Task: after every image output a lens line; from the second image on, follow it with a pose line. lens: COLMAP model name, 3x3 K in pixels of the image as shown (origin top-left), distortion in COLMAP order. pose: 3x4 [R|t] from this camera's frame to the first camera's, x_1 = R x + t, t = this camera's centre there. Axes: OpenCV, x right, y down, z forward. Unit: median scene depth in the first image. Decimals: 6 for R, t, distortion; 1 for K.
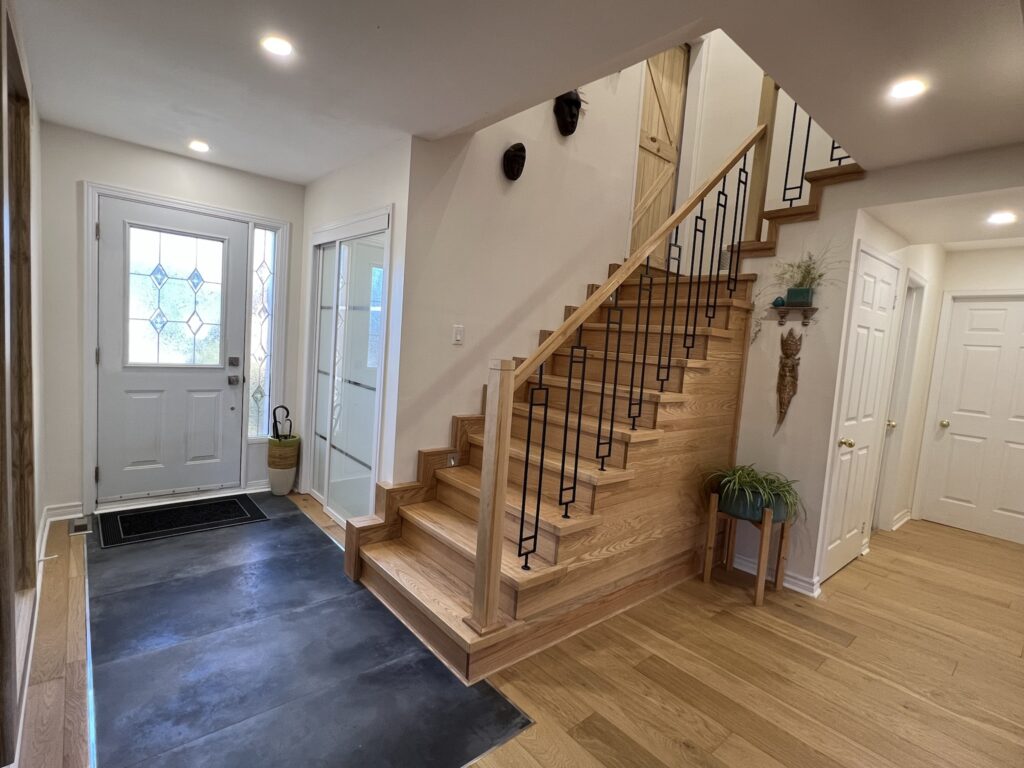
lens RADIAL K [[493.3, 0, 512.0], [0, 493.3, 384.0], [0, 0, 1]] dist [0.002182, 0.000458]
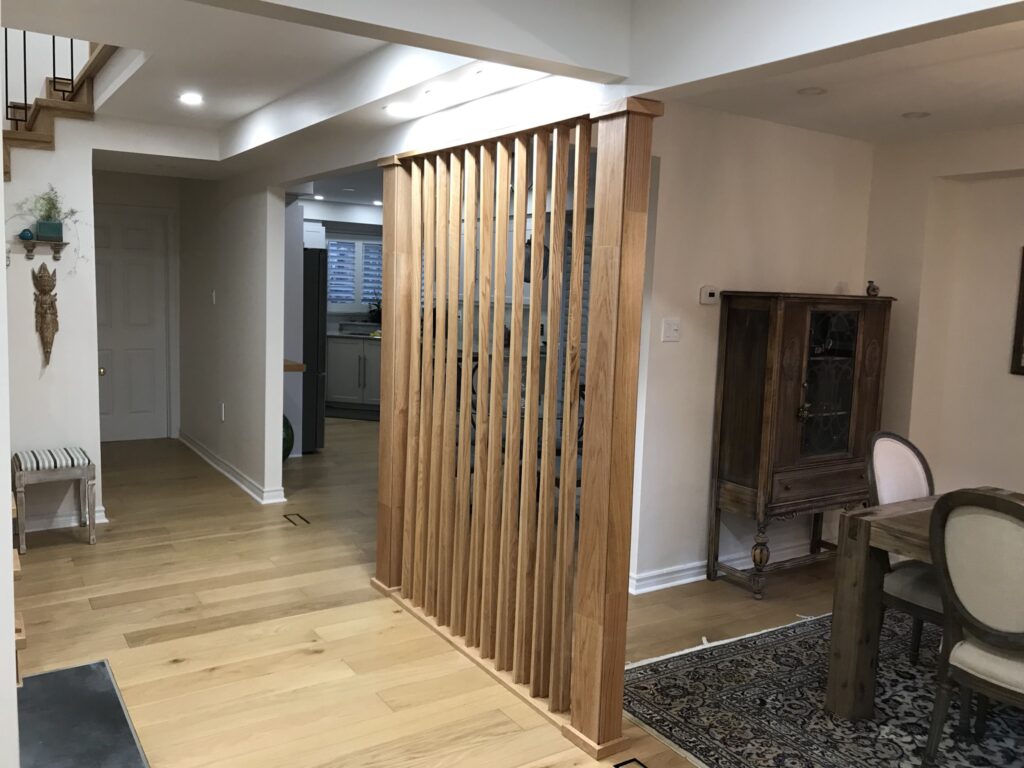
lens RADIAL K [[831.4, 0, 508.0], [0, 831.4, 370.7], [0, 0, 1]] dist [-0.007071, -0.010206]
pose [[0.138683, -0.169773, 0.975676, -1.030851], [0.060295, 0.984816, 0.162793, -0.131398], [-0.988500, 0.036252, 0.146814, -0.122371]]
